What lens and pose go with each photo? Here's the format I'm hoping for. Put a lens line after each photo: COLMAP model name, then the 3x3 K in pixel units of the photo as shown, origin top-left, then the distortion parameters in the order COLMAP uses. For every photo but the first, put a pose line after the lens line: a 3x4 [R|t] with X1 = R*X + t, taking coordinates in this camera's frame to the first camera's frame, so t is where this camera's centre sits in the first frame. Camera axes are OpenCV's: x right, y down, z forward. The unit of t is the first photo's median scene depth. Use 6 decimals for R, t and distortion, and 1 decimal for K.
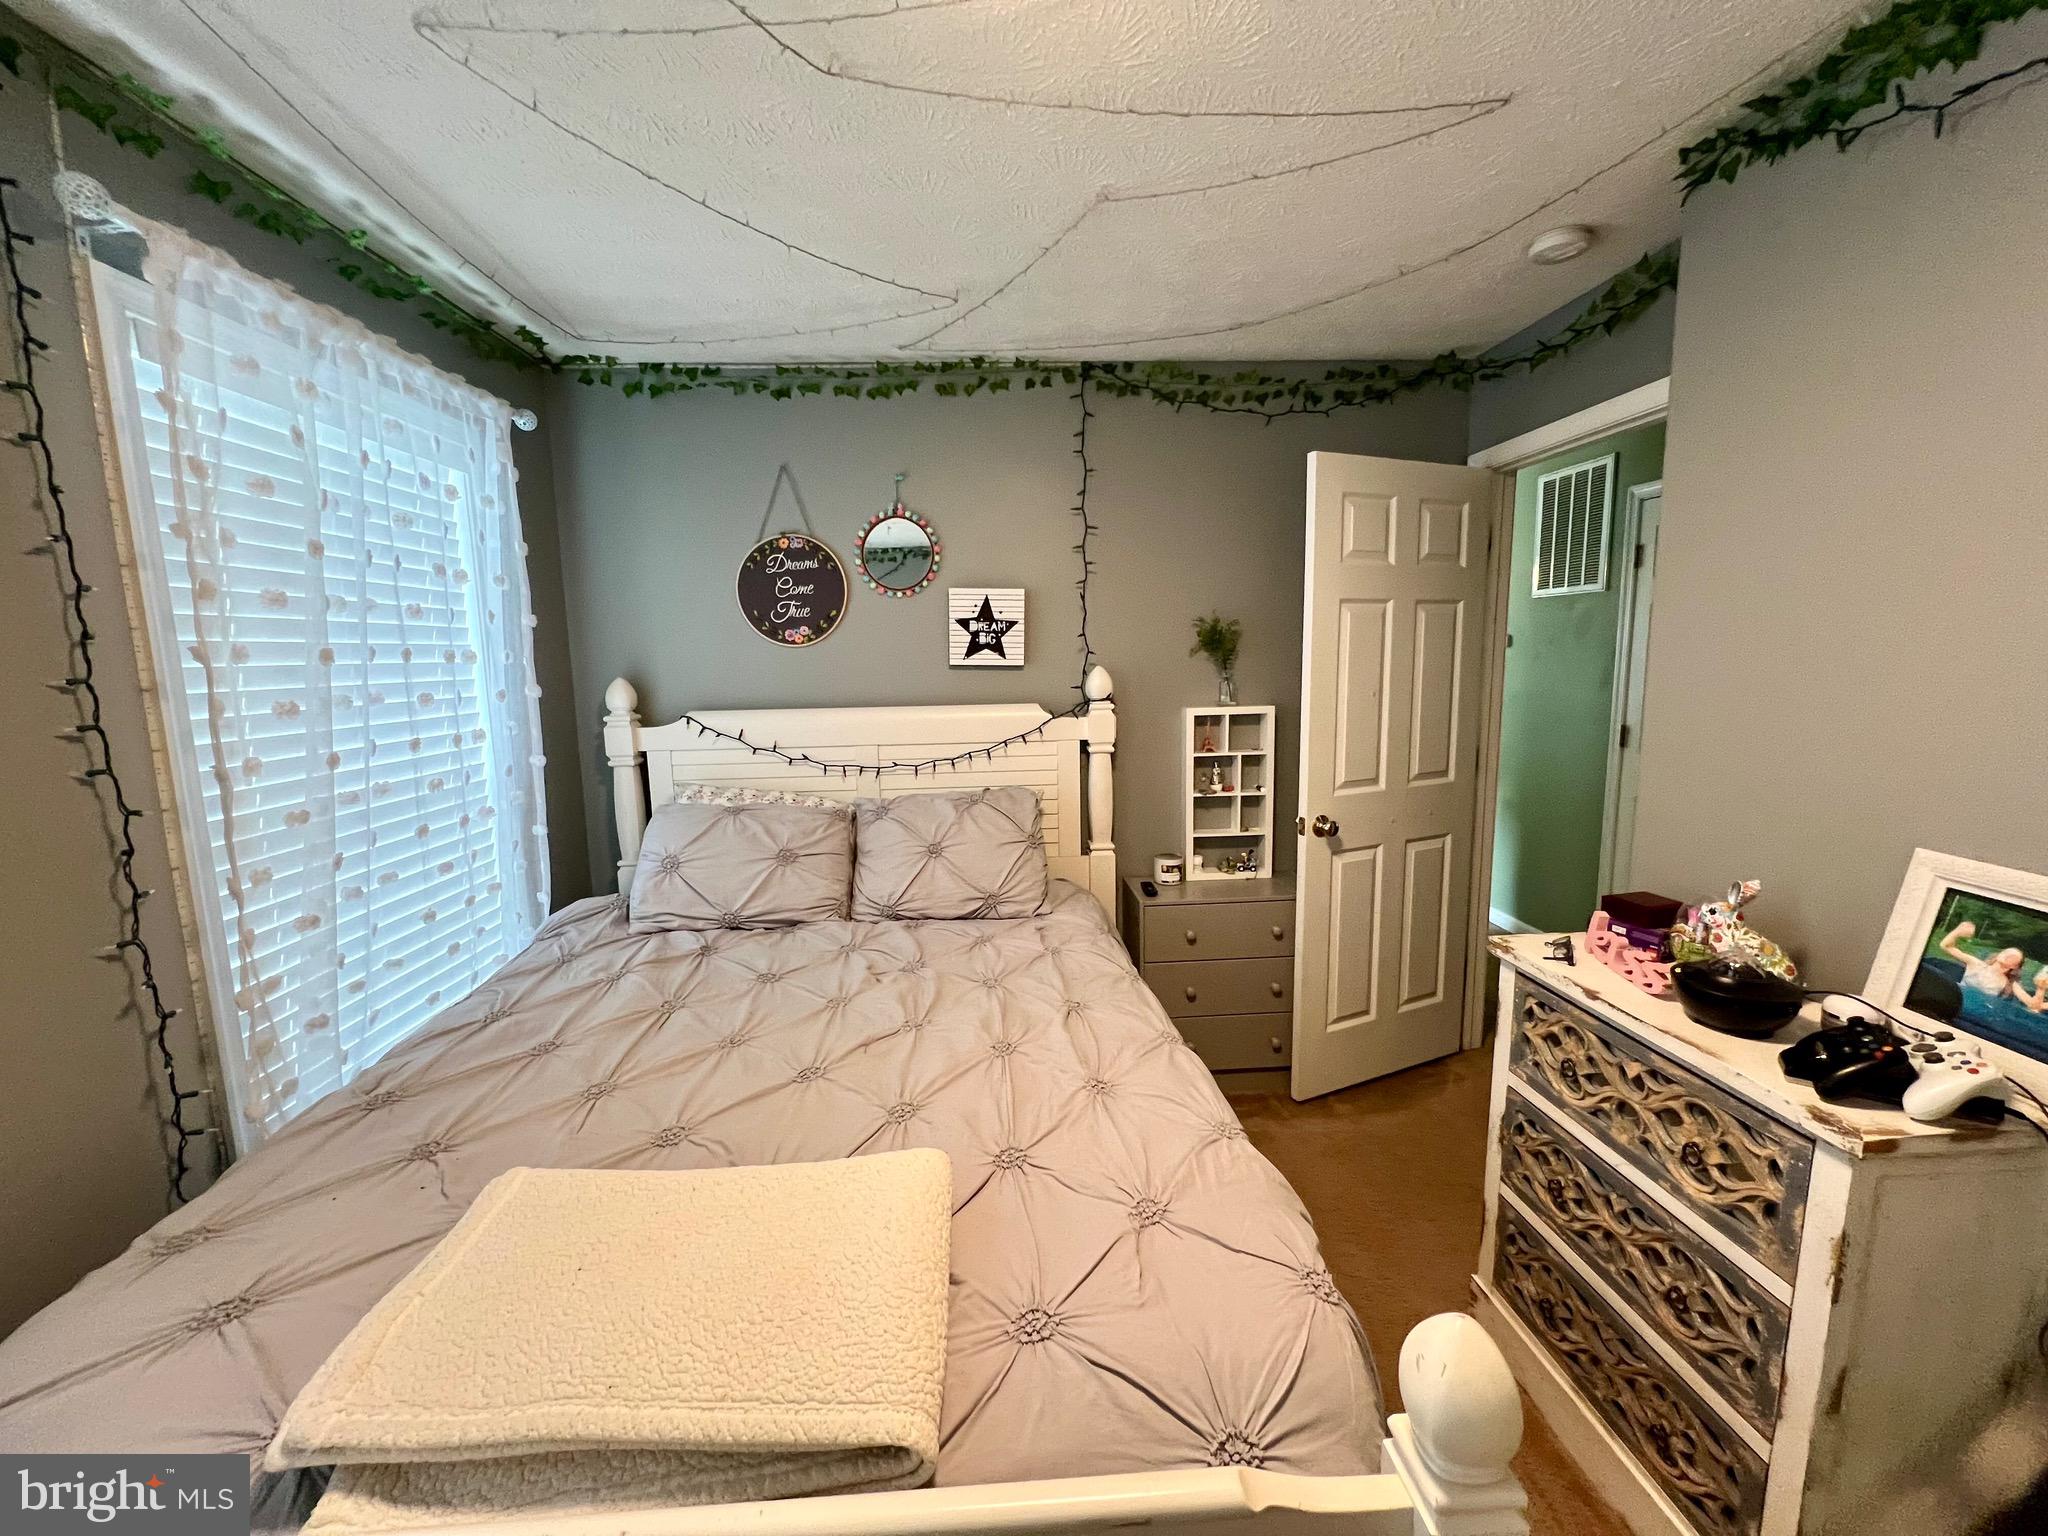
lens RADIAL K [[815.4, 0, 1026.2], [0, 815.4, 766.9], [0, 0, 1]] dist [-0.001460, 0.000531]
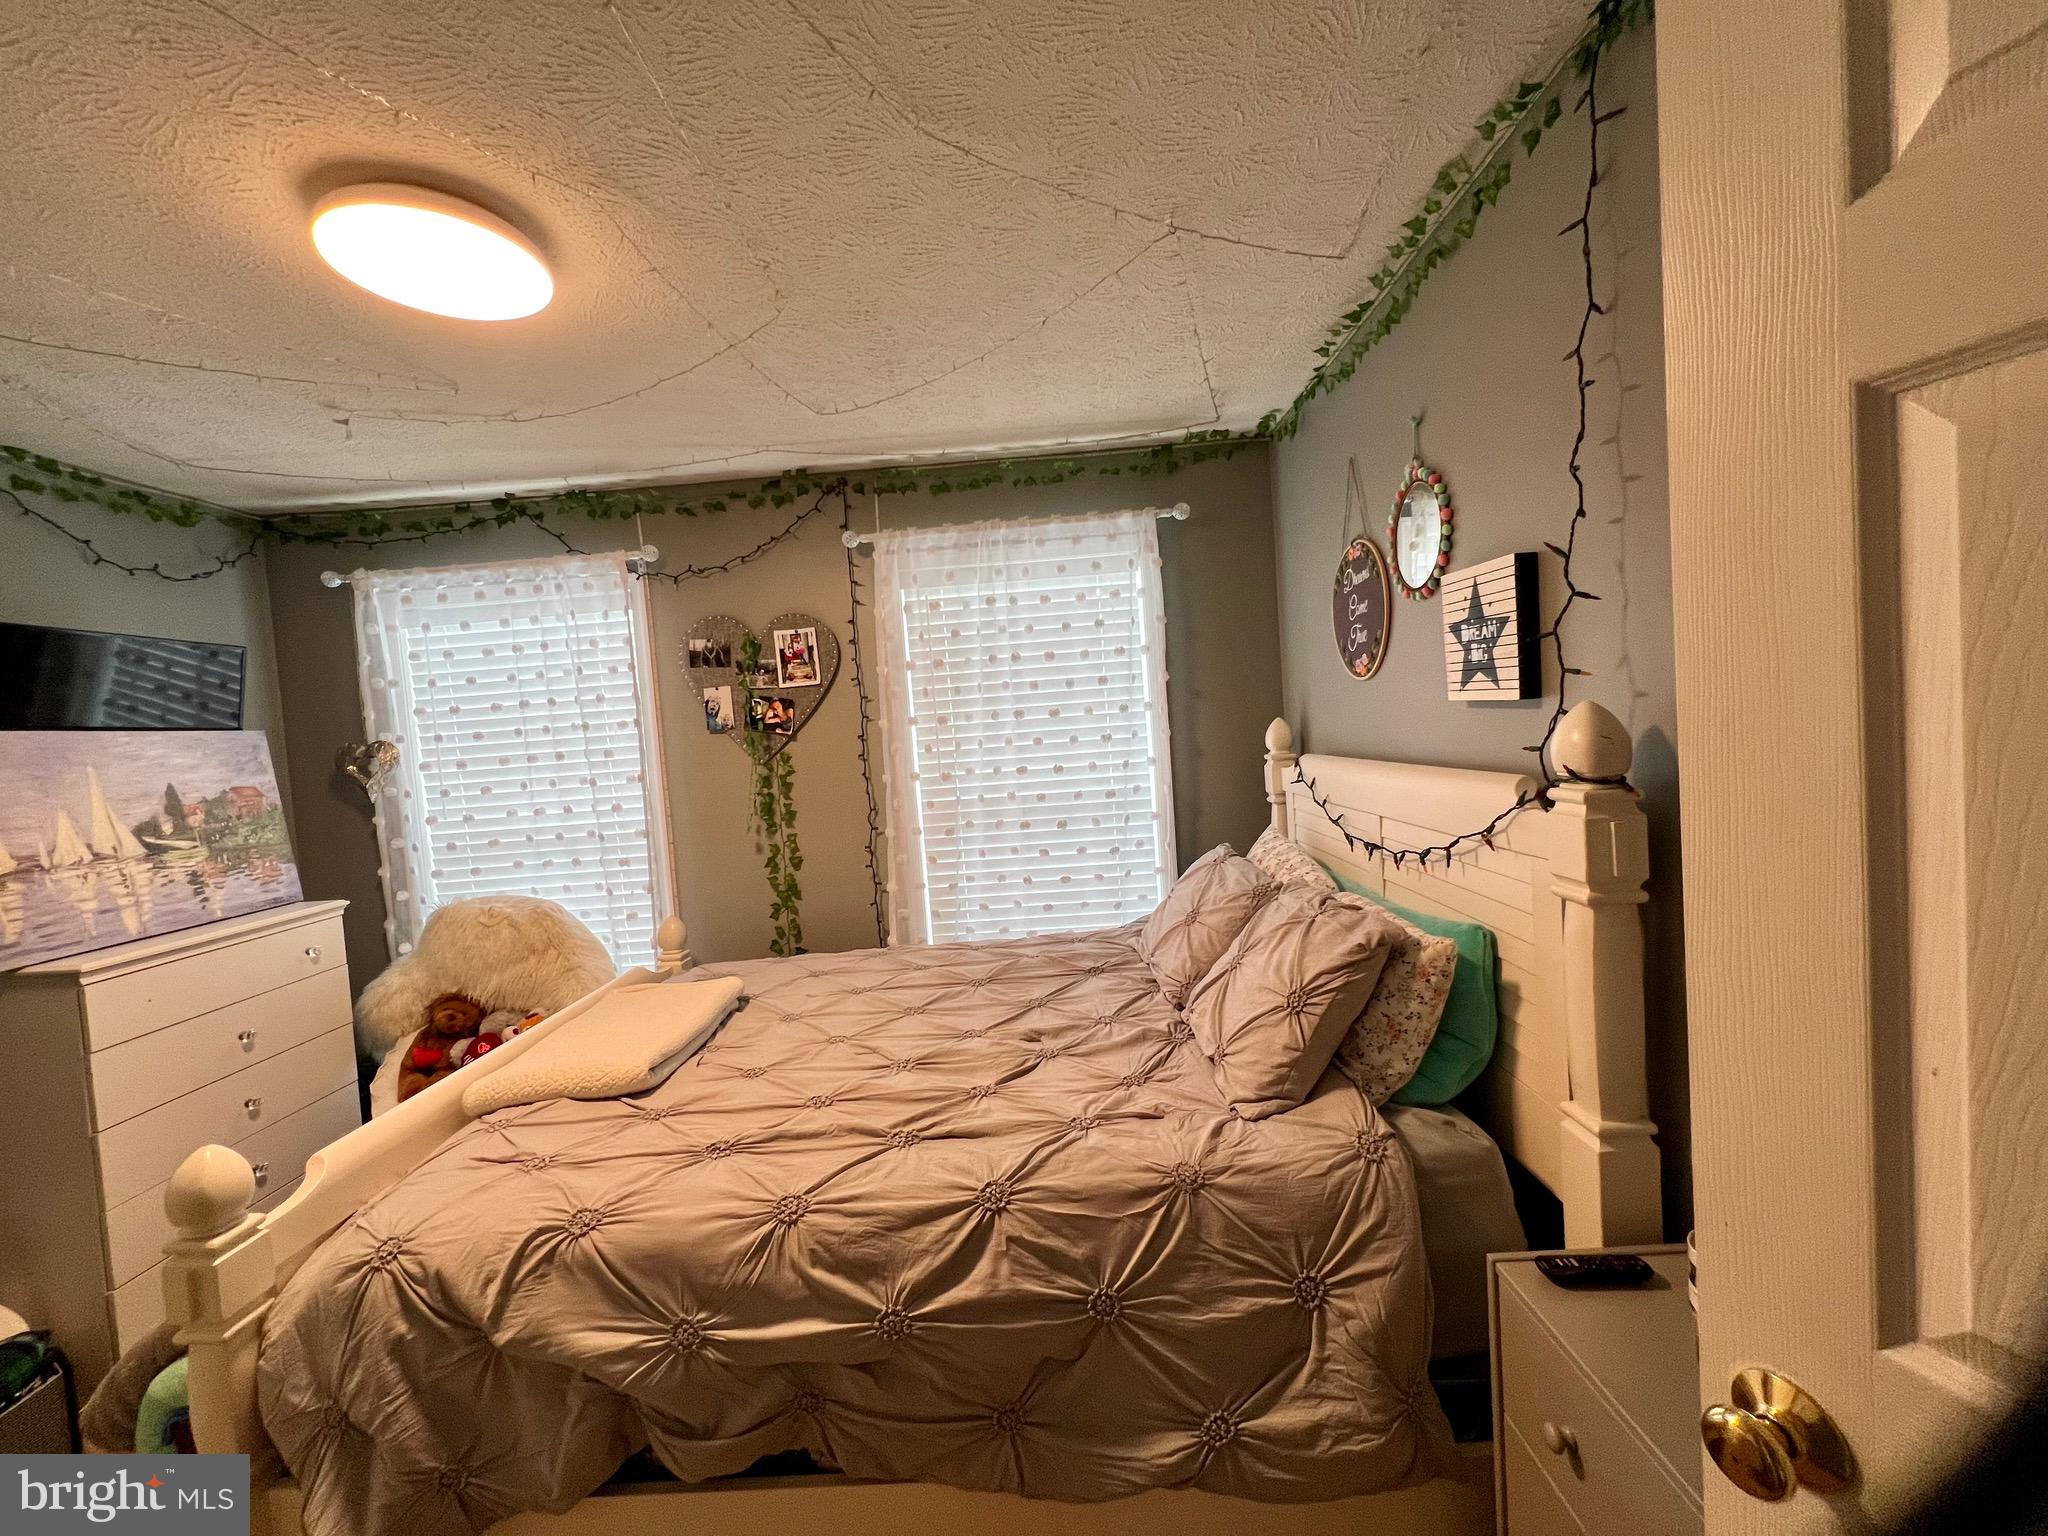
lens RADIAL K [[815.4, 0, 1021.2], [0, 815.4, 773.0], [0, 0, 1]] dist [-0.001460, 0.000531]
pose [[-0.102239, 0.082531, -0.991330, 0.552017], [-0.074198, 0.993144, 0.090334, -0.103430], [0.991989, 0.082790, -0.095415, 0.751415]]
